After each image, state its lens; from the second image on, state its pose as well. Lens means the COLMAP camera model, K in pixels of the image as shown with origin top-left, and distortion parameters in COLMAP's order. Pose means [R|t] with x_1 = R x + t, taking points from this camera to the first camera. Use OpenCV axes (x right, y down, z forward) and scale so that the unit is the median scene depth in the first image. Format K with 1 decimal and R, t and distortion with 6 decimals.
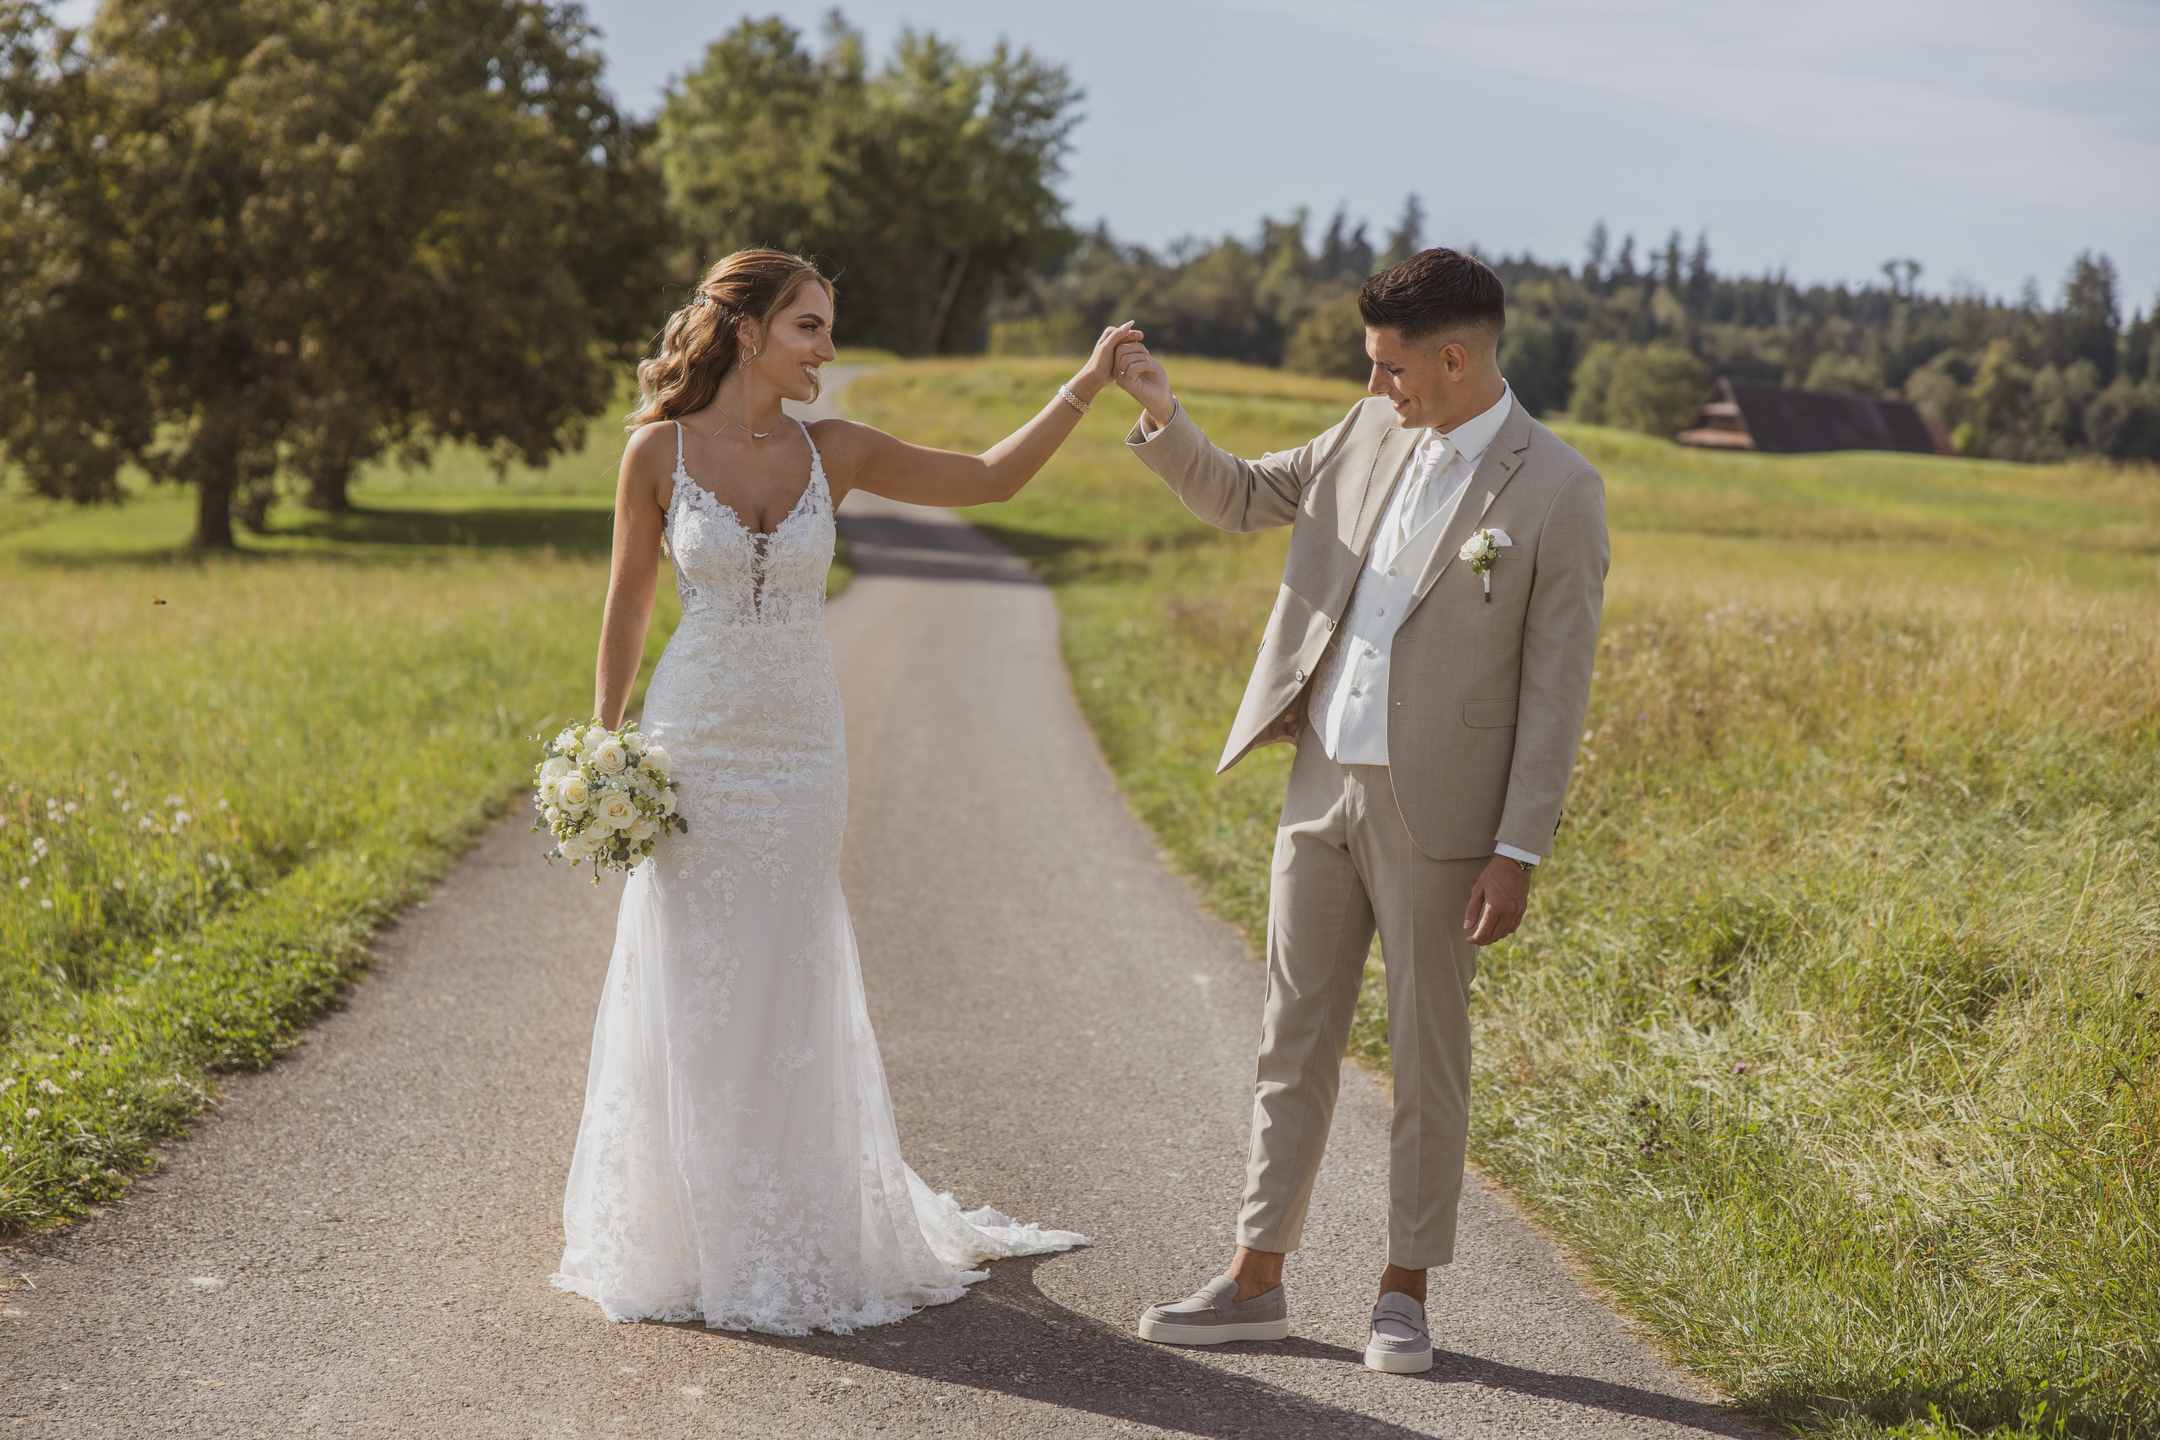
lens RADIAL K [[4525.2, 0, 1077.8], [0, 4525.2, 722.1], [0, 0, 1]] dist [0.066618, 0.000000]
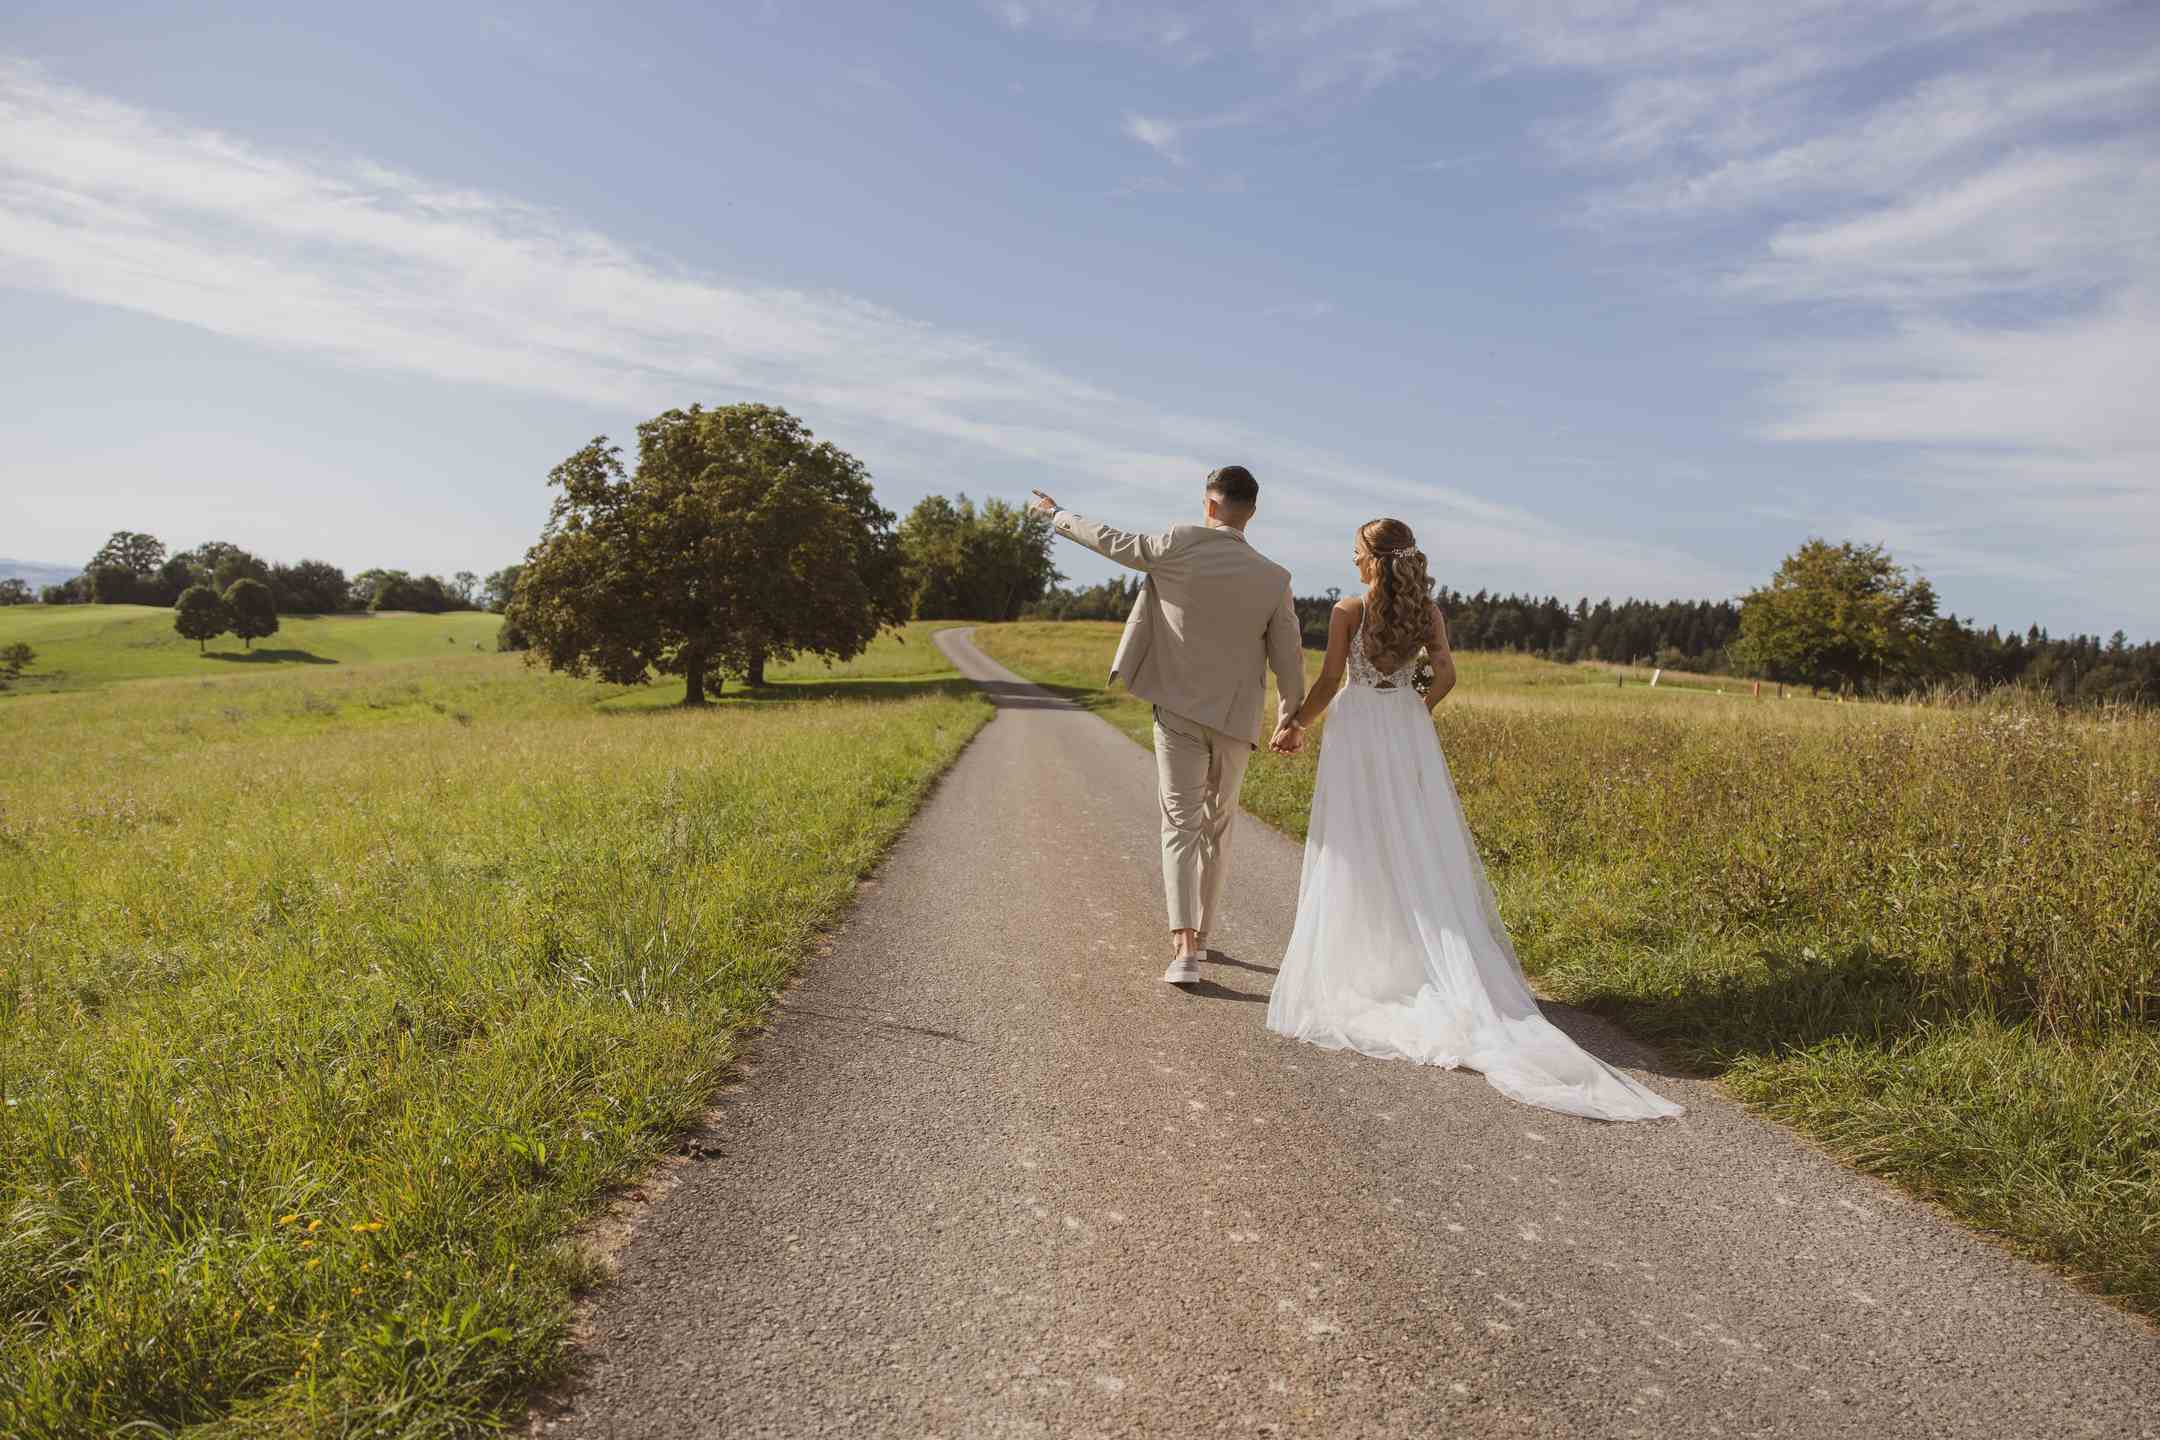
lens RADIAL K [[1484.5, 0, 1089.9], [0, 1484.5, 721.0], [0, 0, 1]] dist [0.005941, 0.000506]
pose [[0.998989, -0.027660, 0.035441, -0.027717], [0.028430, 0.999367, -0.021402, -0.009421], [-0.034826, 0.022388, 0.999143, 0.286259]]
